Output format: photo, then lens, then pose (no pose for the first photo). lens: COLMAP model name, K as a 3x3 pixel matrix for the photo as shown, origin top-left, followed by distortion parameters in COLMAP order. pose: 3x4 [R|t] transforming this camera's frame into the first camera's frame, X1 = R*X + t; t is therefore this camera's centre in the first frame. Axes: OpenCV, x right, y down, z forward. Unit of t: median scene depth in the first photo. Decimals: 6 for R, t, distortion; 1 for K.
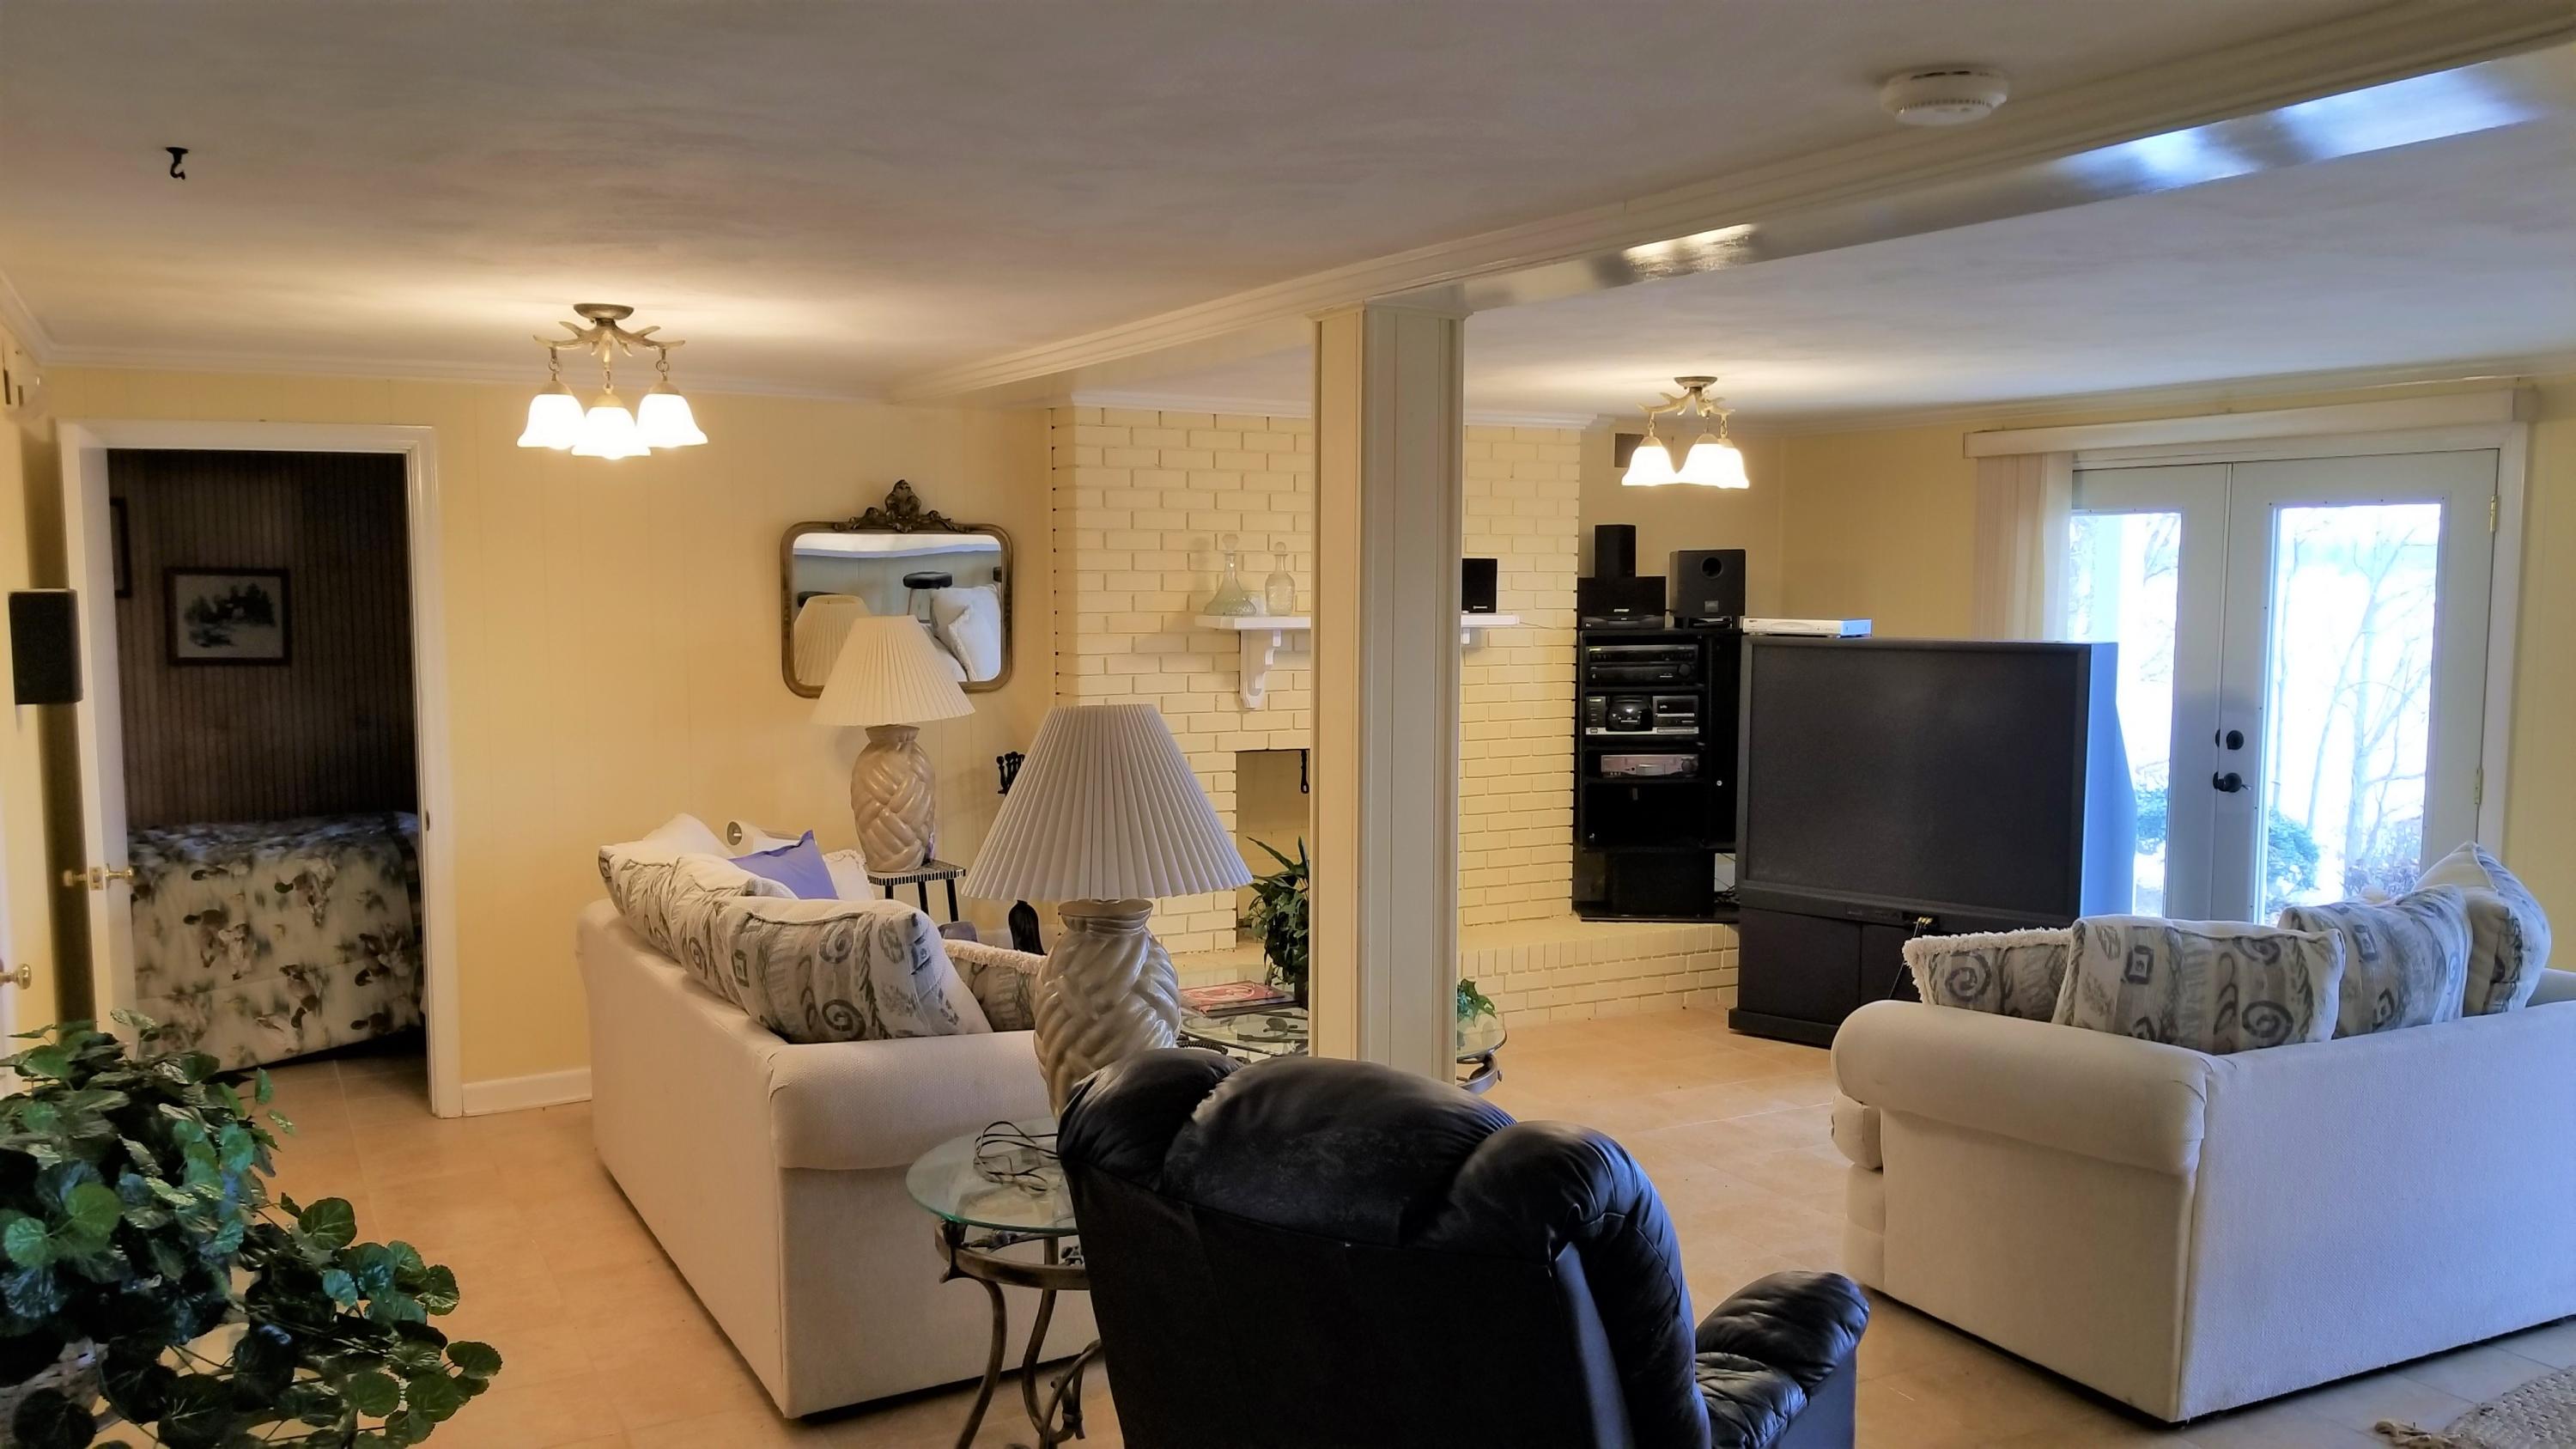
lens RADIAL K [[2000.5, 0, 1282.5], [0, 2000.5, 728.4], [0, 0, 1]] dist [0.082068, -0.133399]
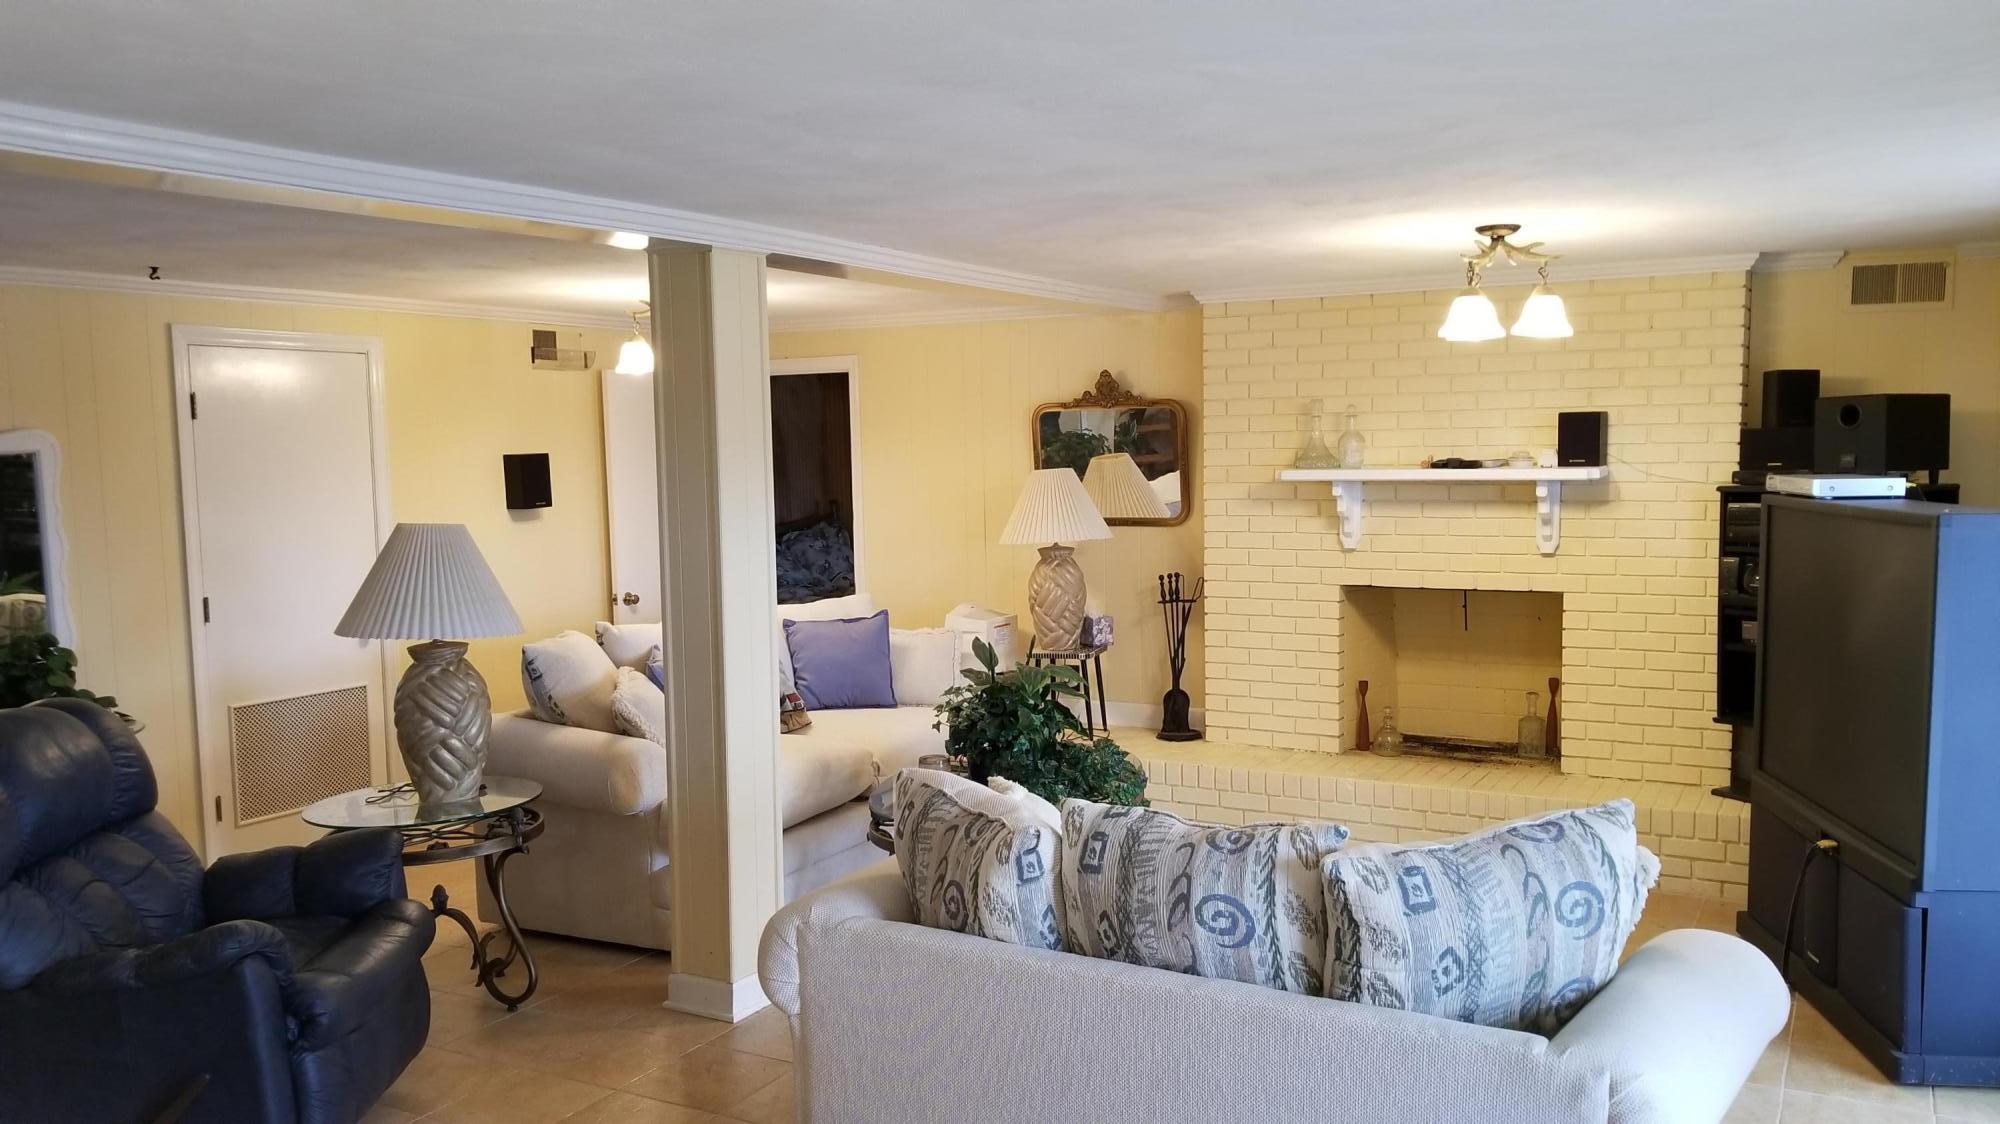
lens RADIAL K [[1552.9, 0, 986.2], [0, 1552.9, 564.6], [0, 0, 1]] dist [0.082068, -0.133399]
pose [[0.554367, 0.056020, -0.830385, 0.592149], [-0.048373, 0.998214, 0.035048, -0.021448], [0.830865, 0.020739, 0.556087, 0.313472]]
